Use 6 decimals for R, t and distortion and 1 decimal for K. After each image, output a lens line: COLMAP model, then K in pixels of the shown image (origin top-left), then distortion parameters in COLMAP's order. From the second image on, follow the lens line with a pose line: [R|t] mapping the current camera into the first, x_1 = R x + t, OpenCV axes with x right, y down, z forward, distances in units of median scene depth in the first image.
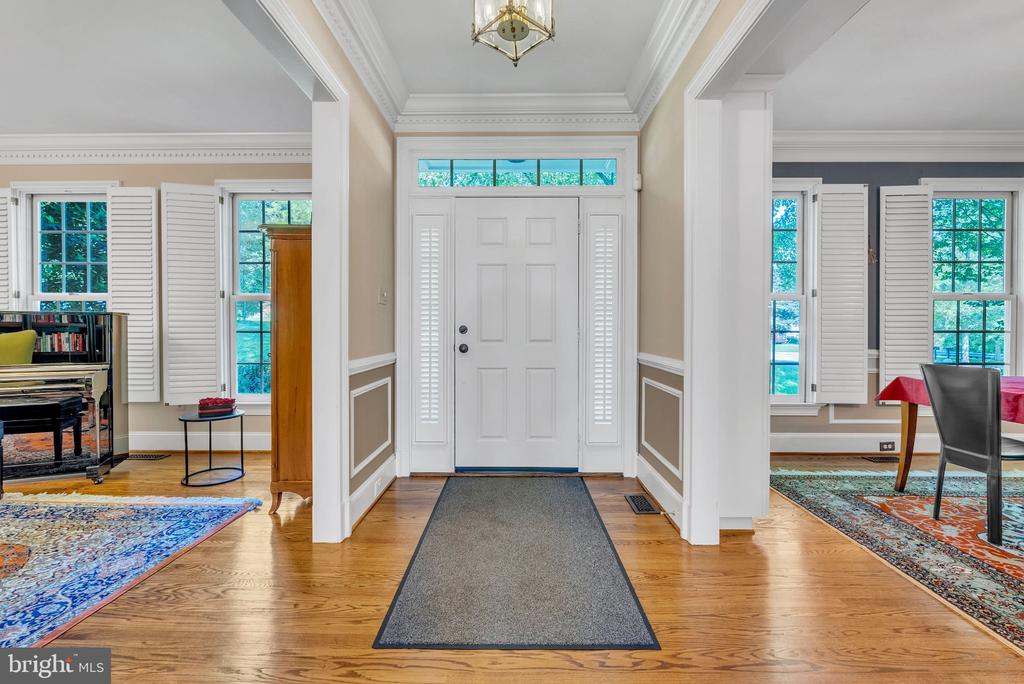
lens RADIAL K [[457.2, 0, 512.0], [0, 457.2, 329.0], [0, 0, 1]] dist [-0.001641, -0.000414]
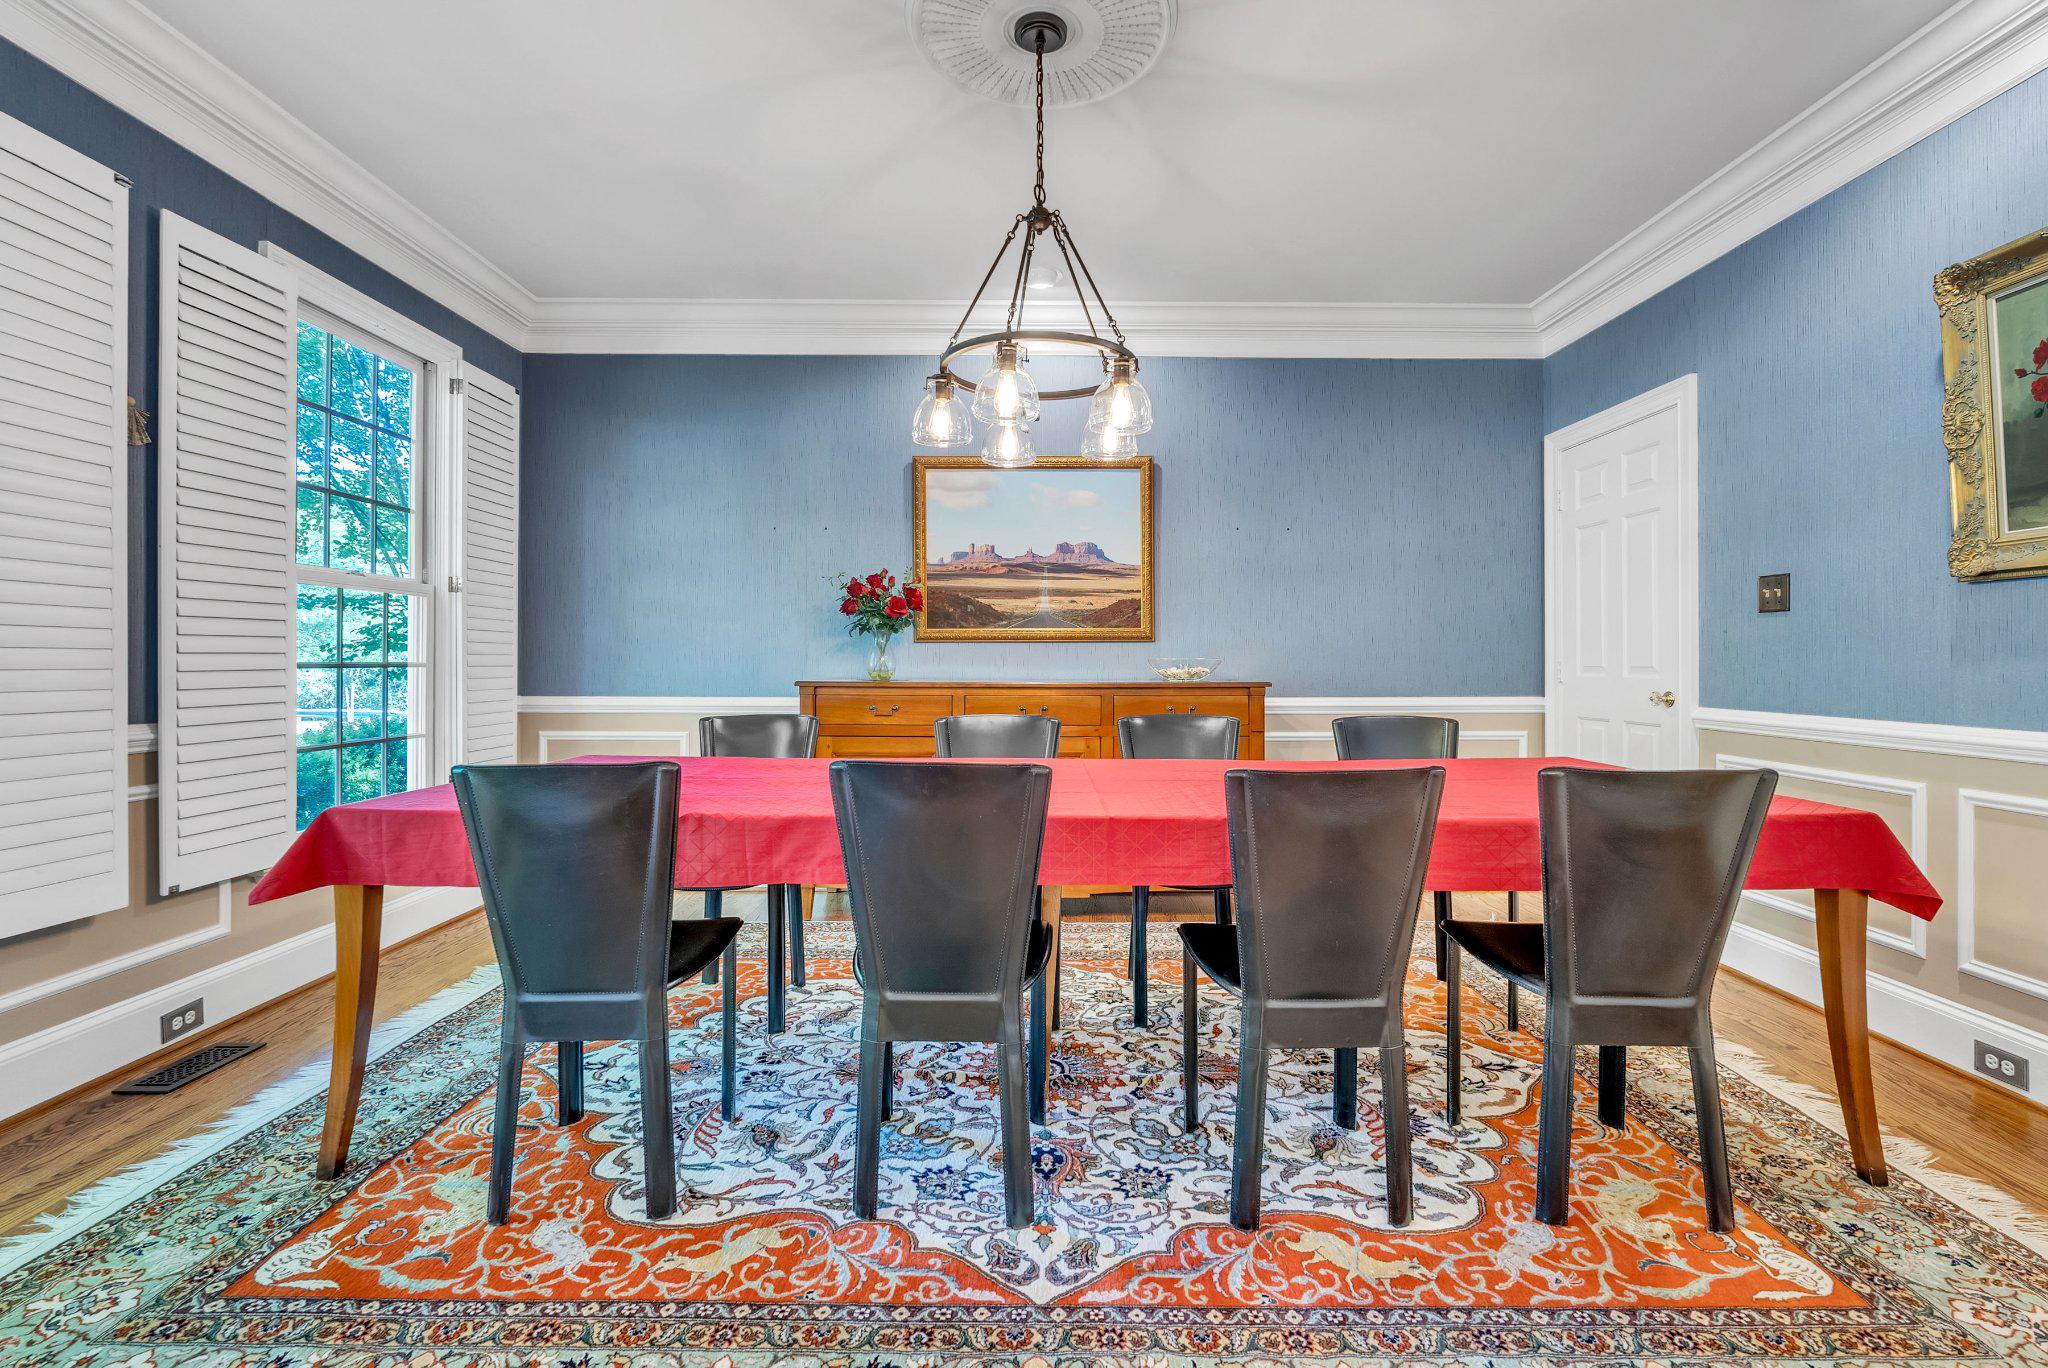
lens RADIAL K [[910.6, 0, 1021.5], [0, 910.6, 658.7], [0, 0, 1]] dist [-0.001112, -0.000376]
pose [[-0.014594, -0.000319, 0.999893, 0.169019], [0.000559, 1.000000, 0.000327, 0.000288], [-0.999893, 0.000564, -0.014594, 0.416848]]
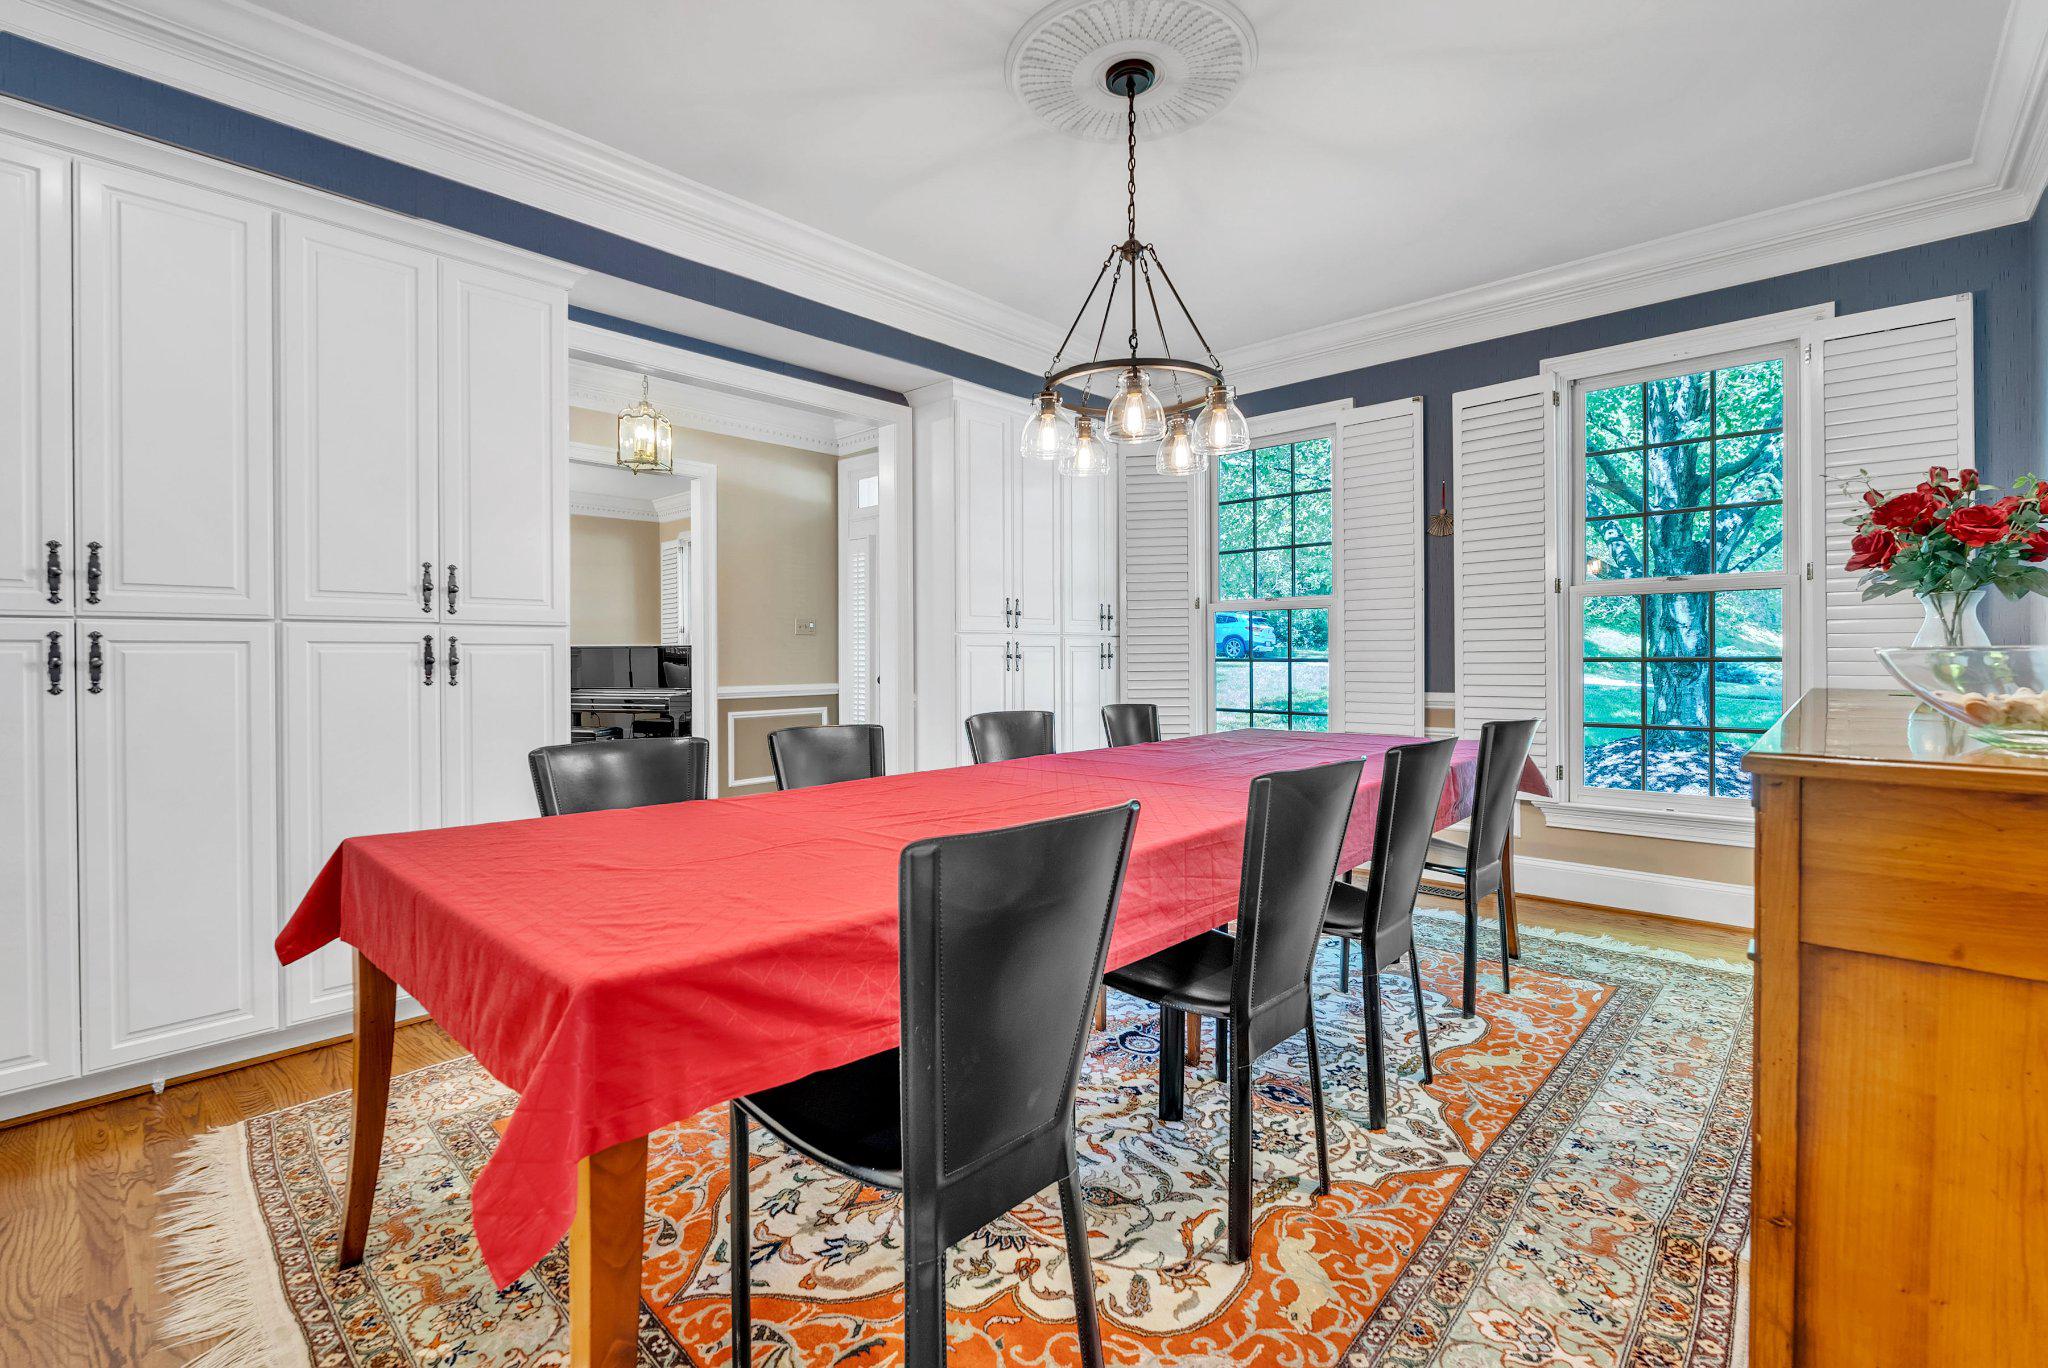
lens RADIAL K [[910.6, 0, 1021.5], [0, 910.6, 658.7], [0, 0, 1]] dist [-0.001112, -0.000376]
pose [[0.742571, -0.003582, -0.669757, 1.161213], [0.000184, 0.999987, -0.005145, 0.008539], [0.669767, 0.003697, 0.742562, -0.149788]]
